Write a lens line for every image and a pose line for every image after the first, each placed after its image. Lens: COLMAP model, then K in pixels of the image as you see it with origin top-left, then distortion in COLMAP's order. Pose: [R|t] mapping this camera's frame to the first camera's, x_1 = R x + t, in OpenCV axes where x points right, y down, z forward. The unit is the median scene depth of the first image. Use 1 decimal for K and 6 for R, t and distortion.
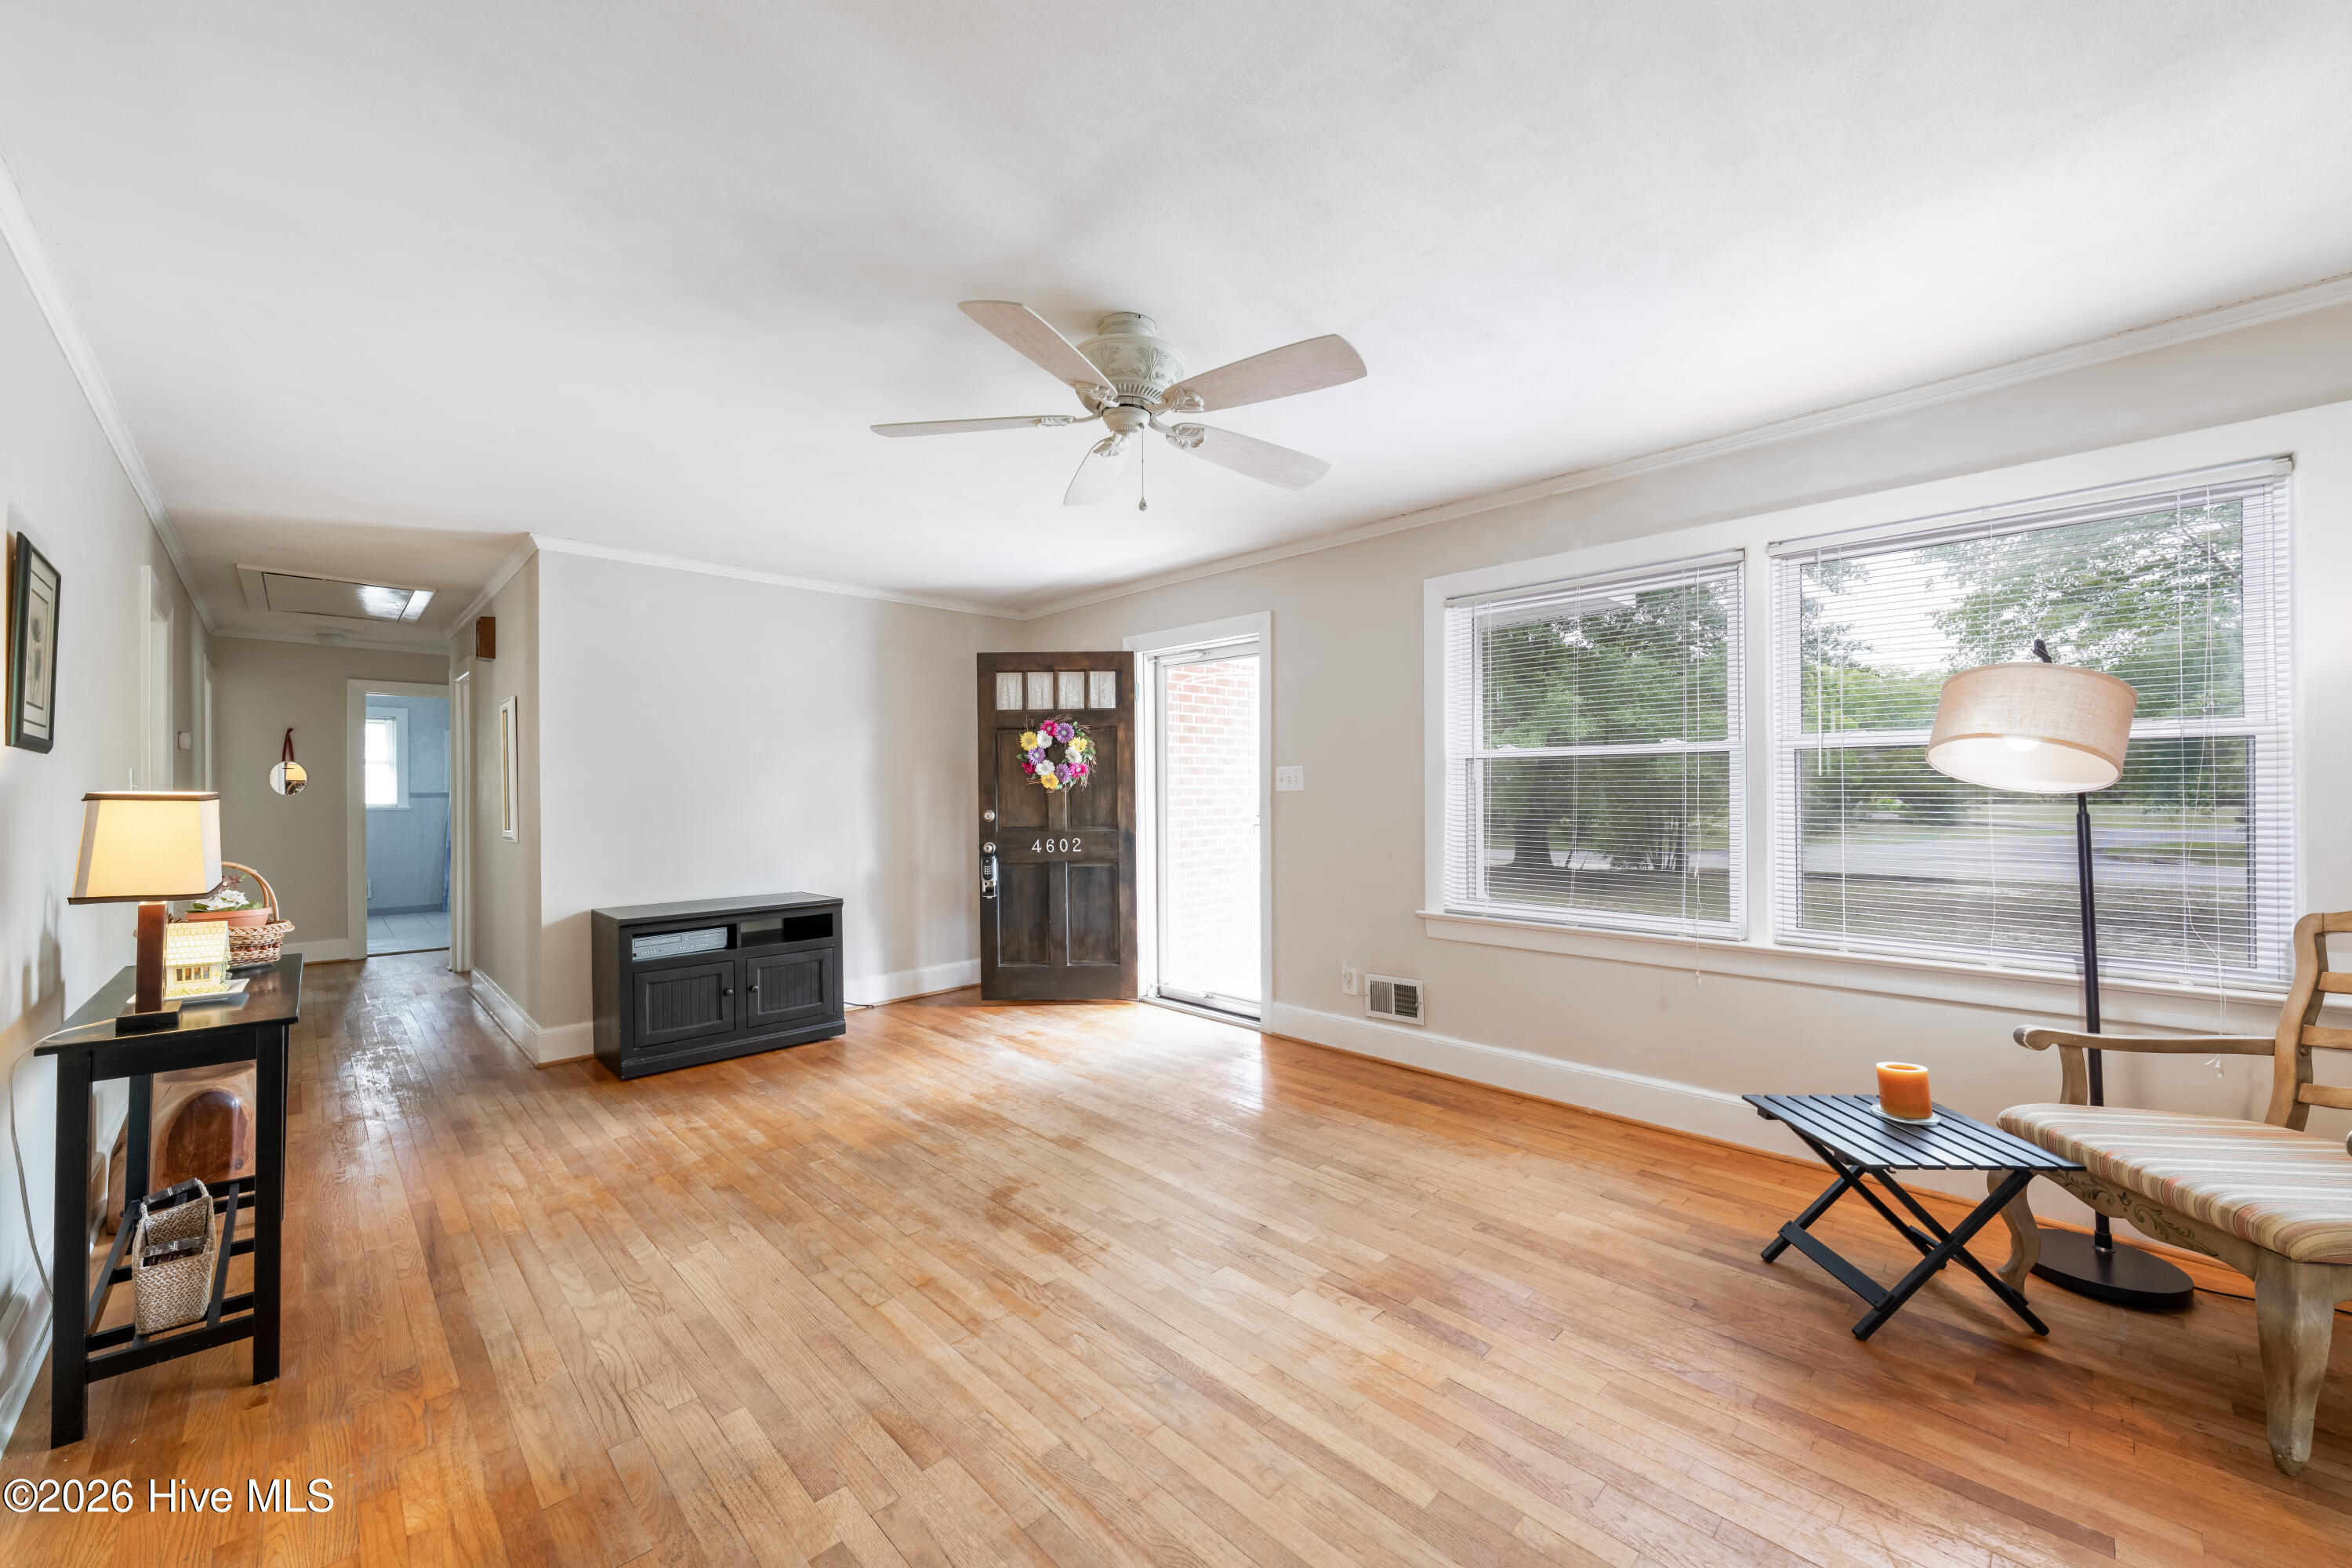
lens RADIAL K [[889.5, 0, 1138.0], [0, 889.5, 786.0], [0, 0, 1]] dist [0.001019, -0.000605]
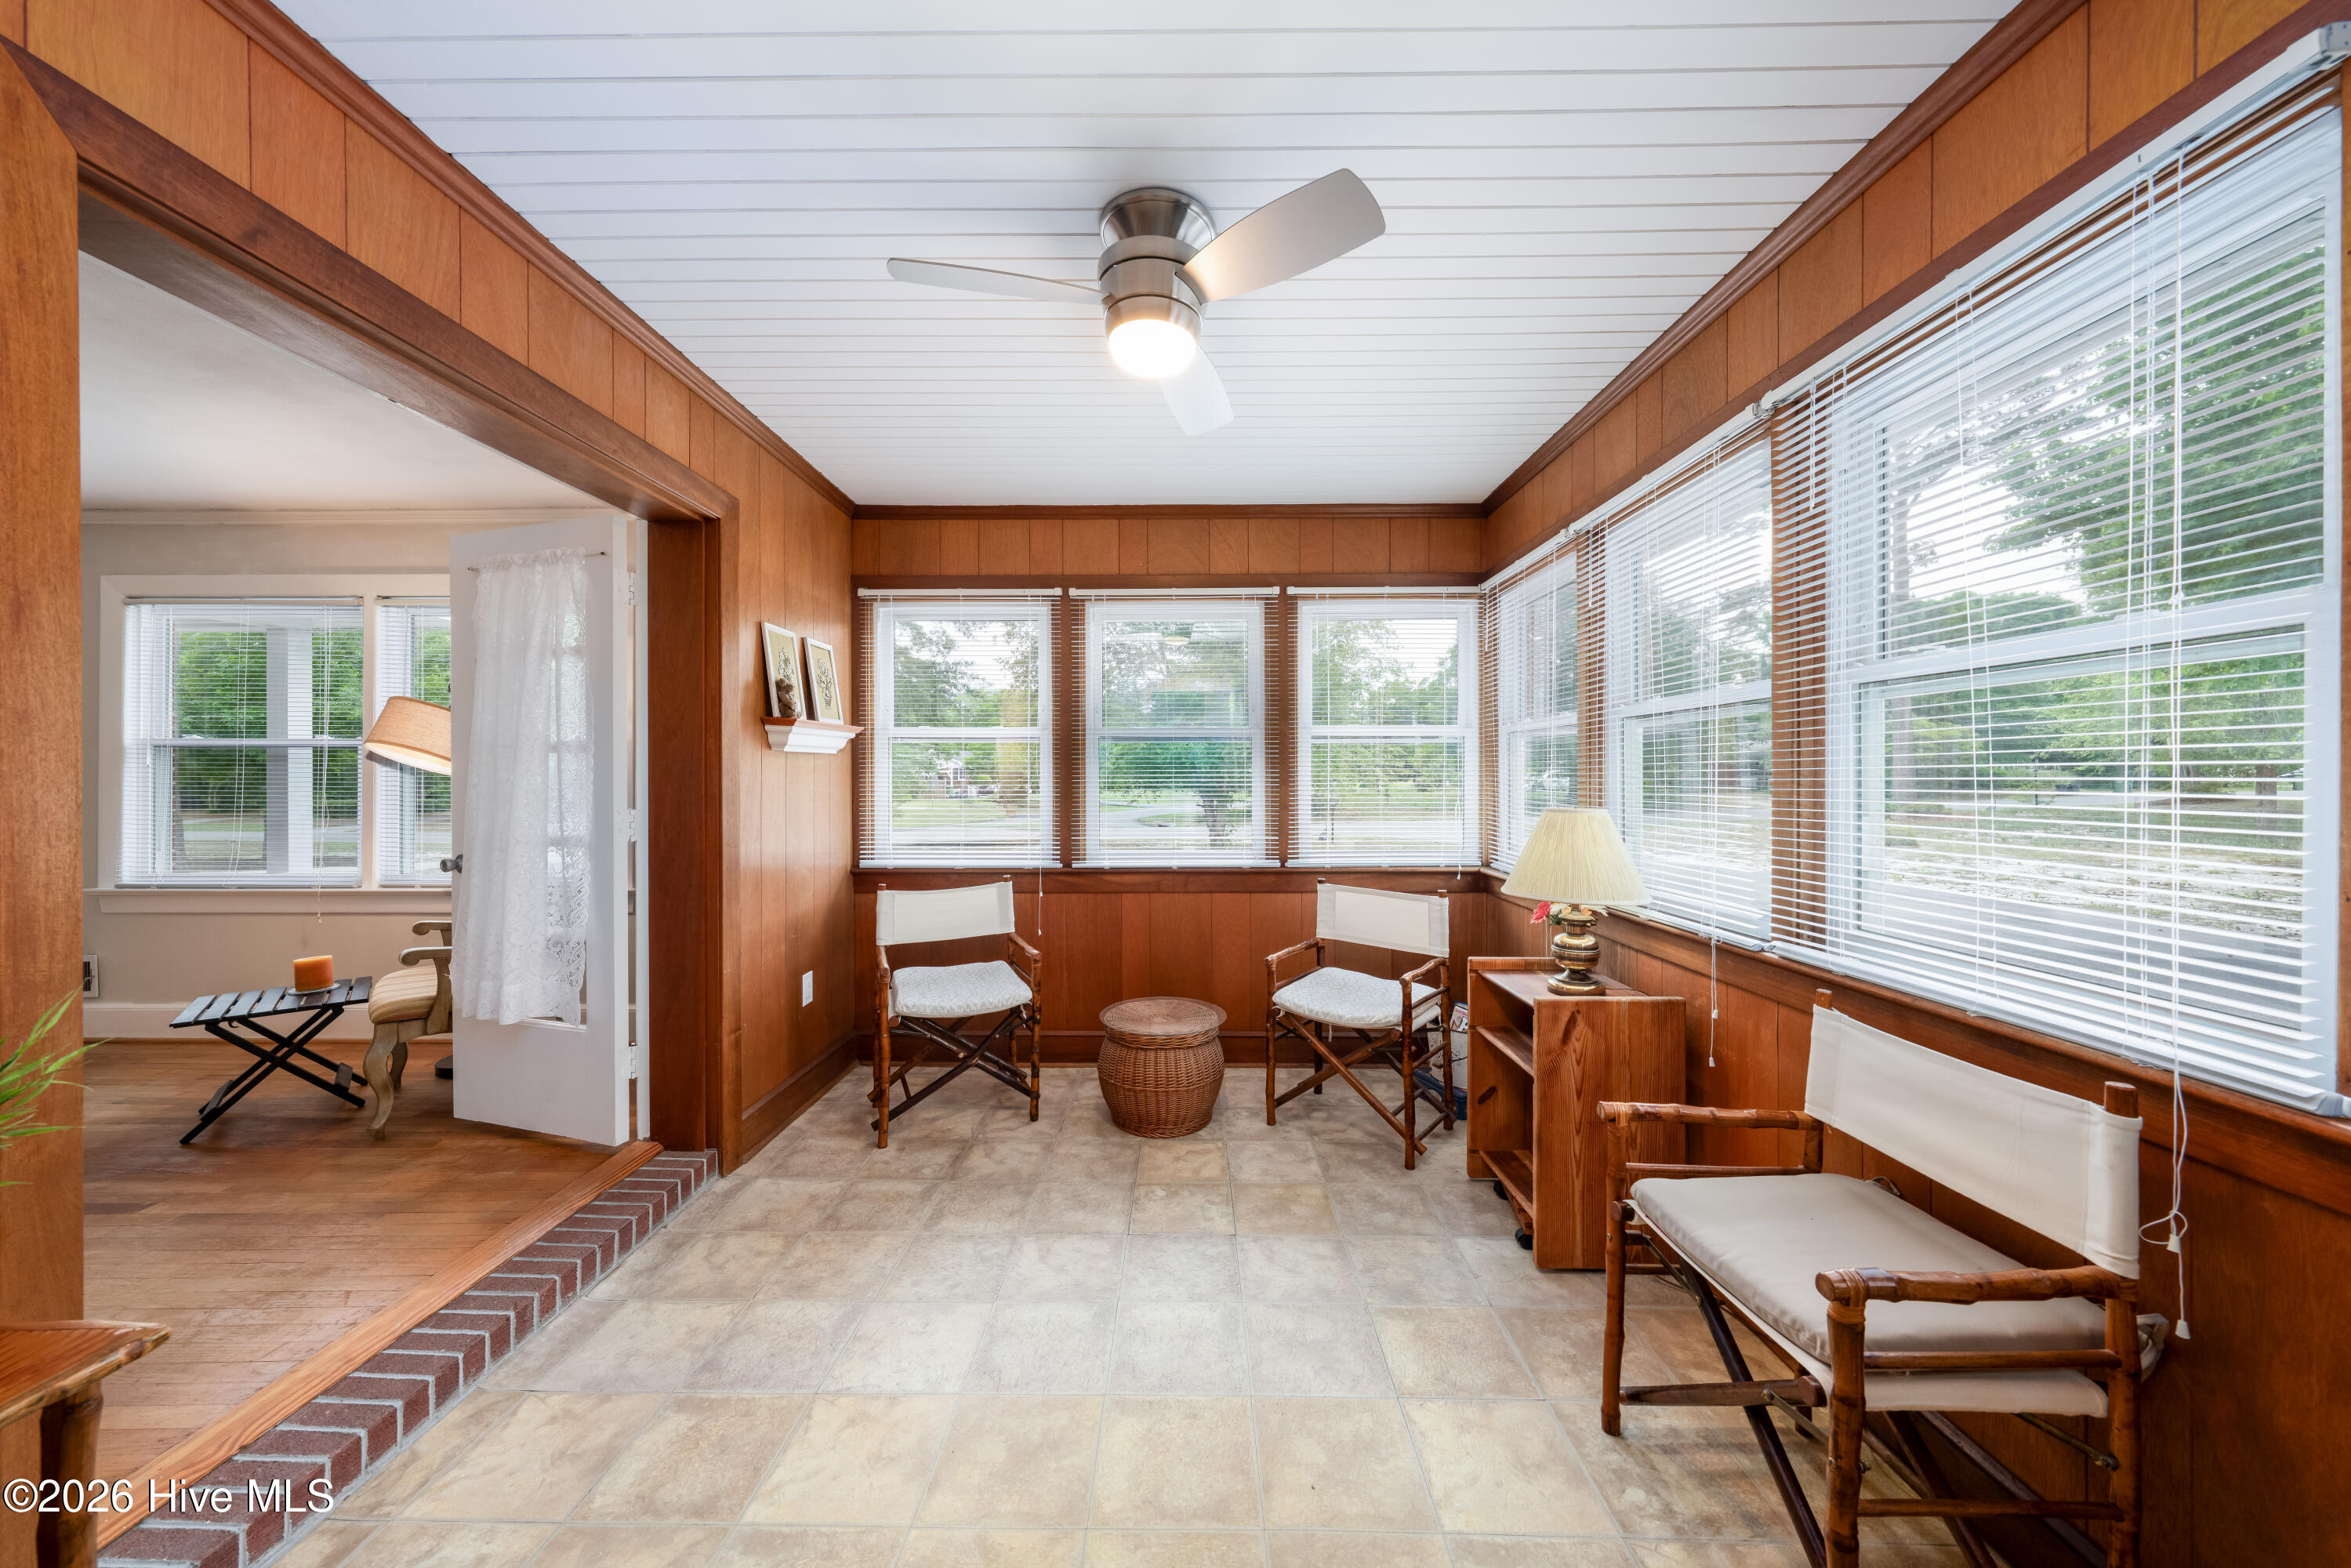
lens RADIAL K [[823.8, 0, 1175.5], [0, 823.8, 774.5], [0, 0, 1]] dist [0.001090, -0.000353]
pose [[0.702025, 0.011853, 0.712053, 0.529109], [-0.010245, 0.999926, -0.006545, -0.001649], [-0.712078, -0.002700, 0.702095, -0.608706]]
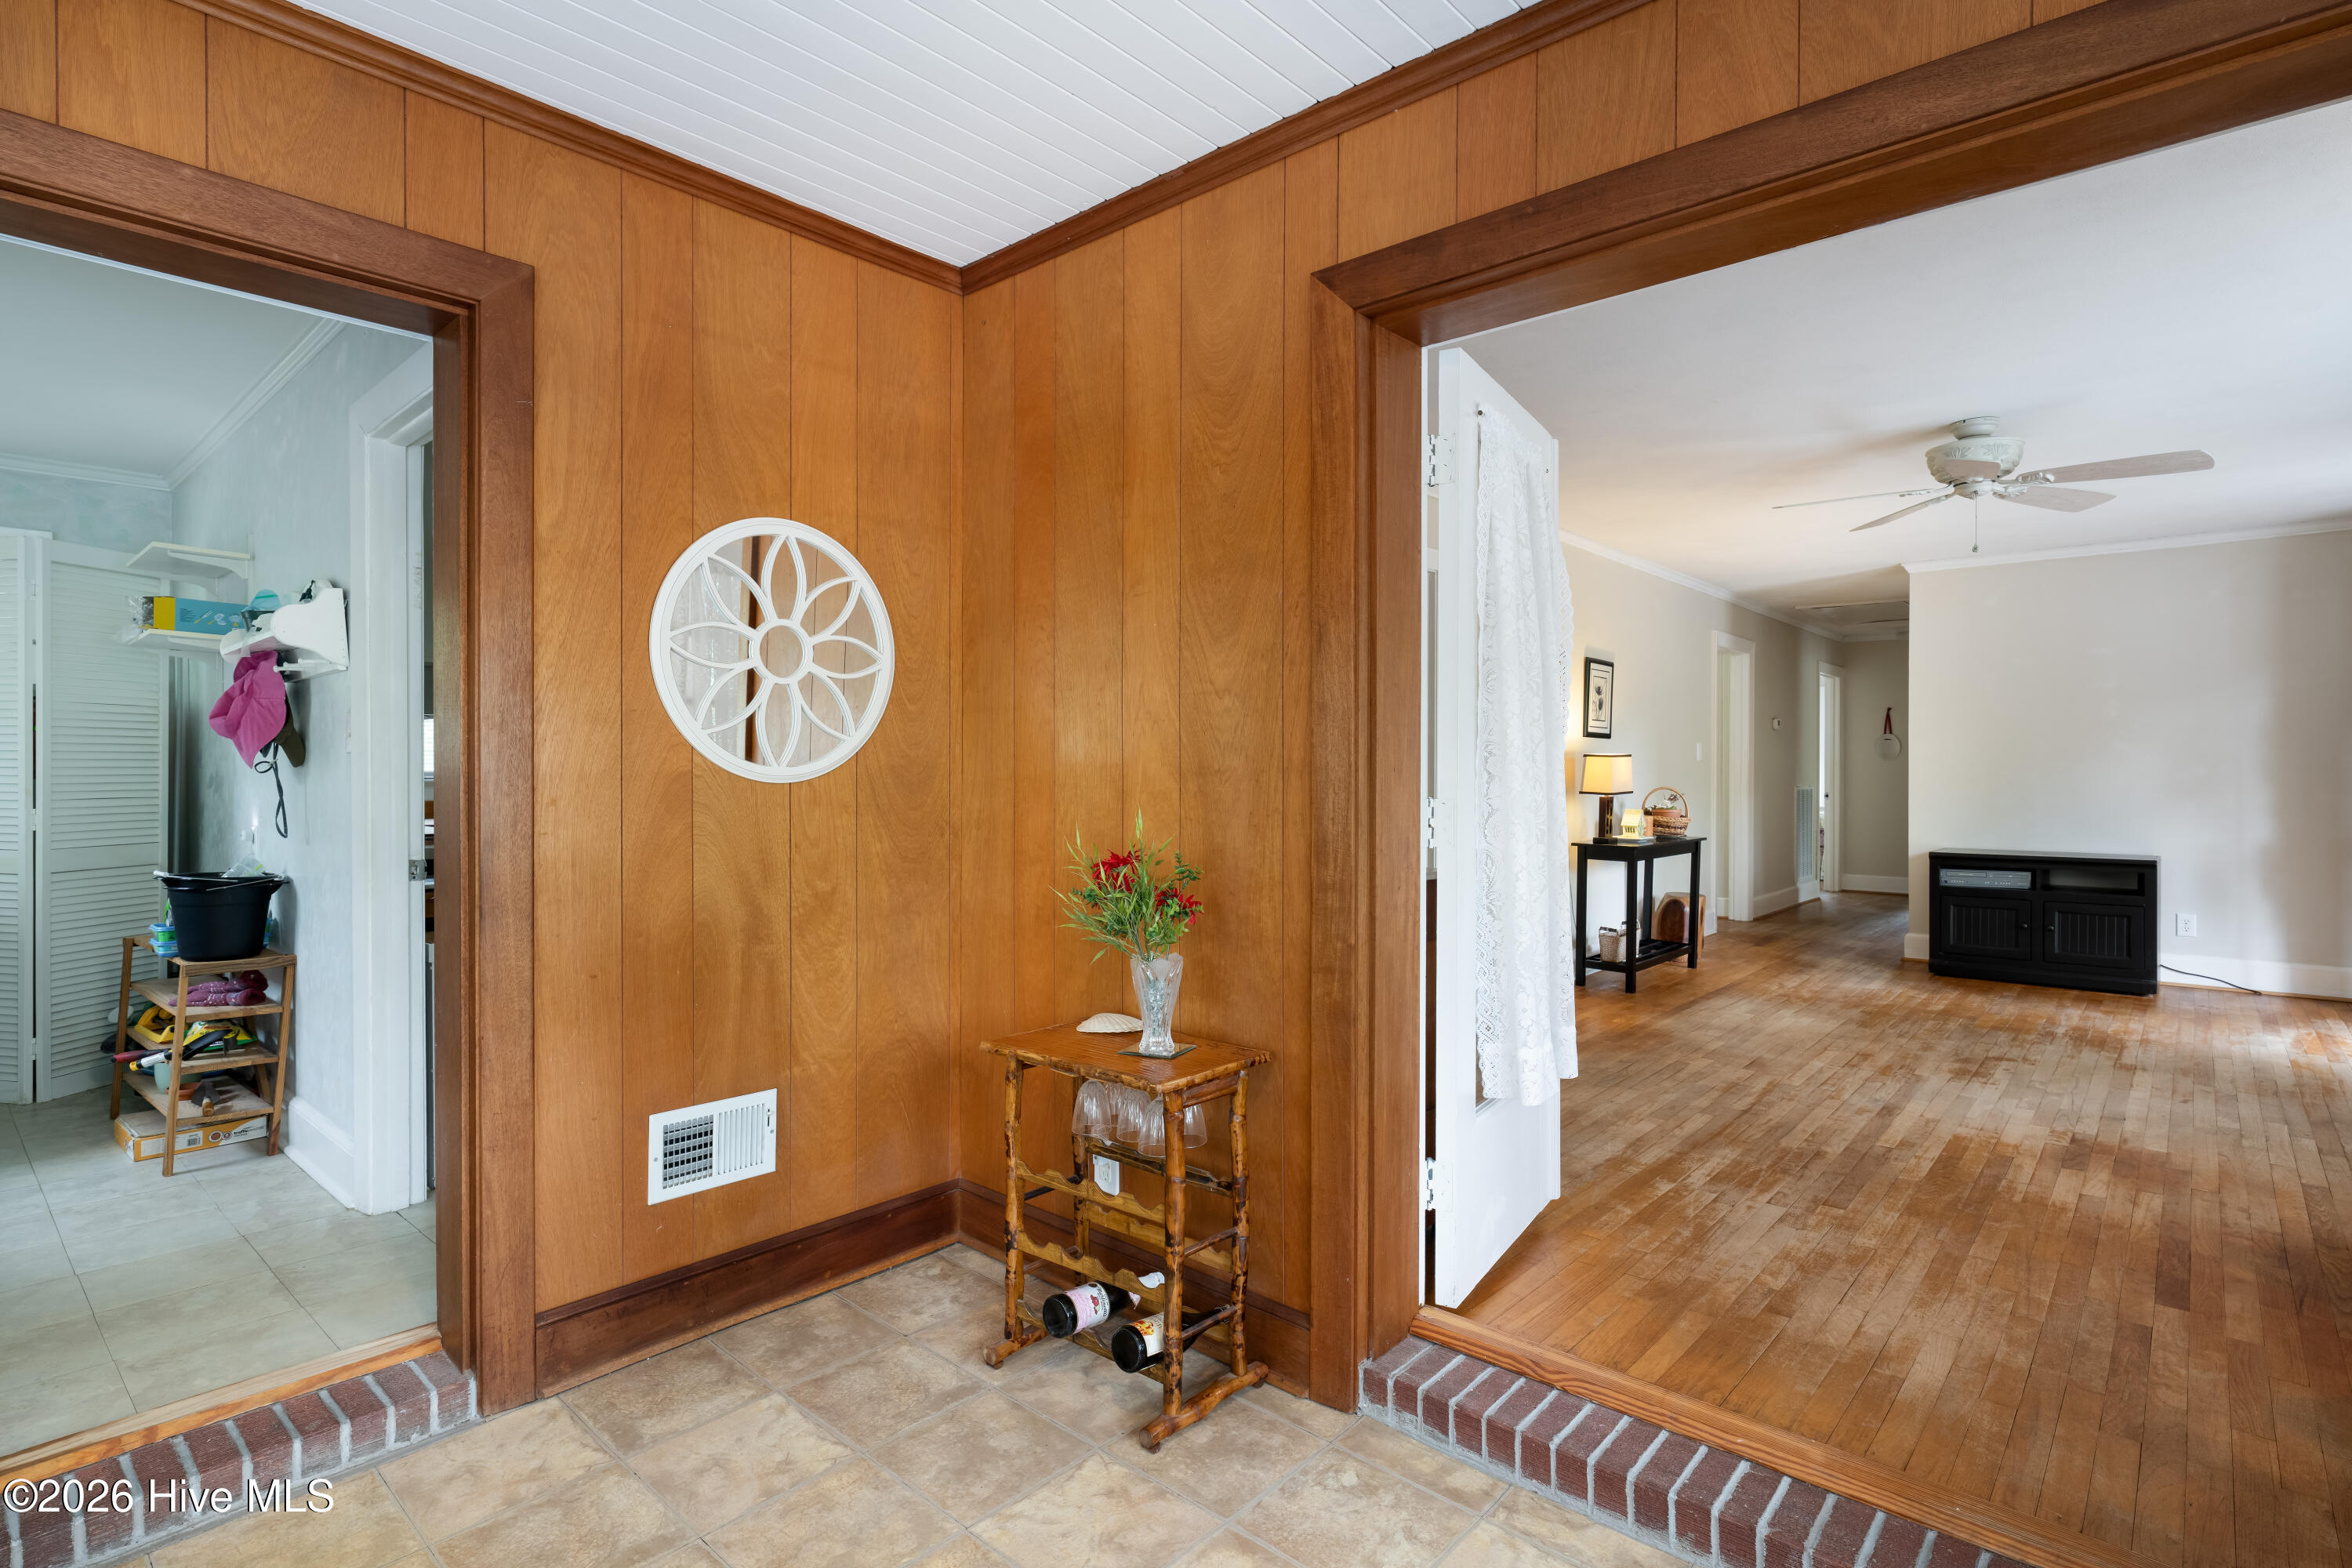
lens RADIAL K [[1159.8, 0, 1177.5], [0, 1159.8, 784.8], [0, 0, 1]] dist [0.004069, 0.001529]
pose [[0.077833, 0.022655, -0.996709, 1.061074], [0.003774, 0.999728, 0.023018, 0.007035], [0.996959, -0.005553, 0.077726, -0.248919]]
